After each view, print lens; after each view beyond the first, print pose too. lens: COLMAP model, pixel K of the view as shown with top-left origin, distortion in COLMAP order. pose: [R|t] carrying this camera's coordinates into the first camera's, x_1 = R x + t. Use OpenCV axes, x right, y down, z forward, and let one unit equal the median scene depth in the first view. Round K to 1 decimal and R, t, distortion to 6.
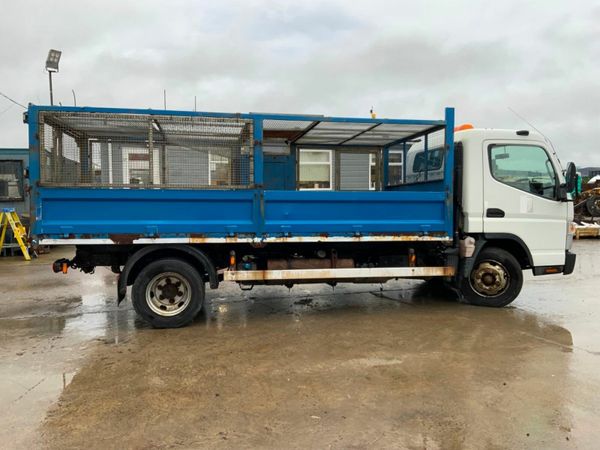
lens RADIAL K [[502.5, 0, 285.3], [0, 502.5, 225.1], [0, 0, 1]] dist [0.046768, -0.049606]
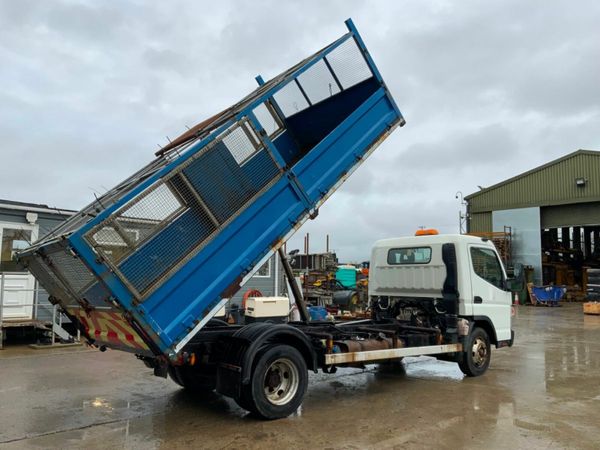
lens RADIAL K [[502.5, 0, 300.4], [0, 502.5, 223.5], [0, 0, 1]] dist [0.046768, -0.049606]
pose [[0.876420, 0.075049, 0.475663, -0.613904], [0.009659, 0.984842, -0.173183, 0.003282], [-0.481450, 0.156375, 0.862411, 0.069881]]
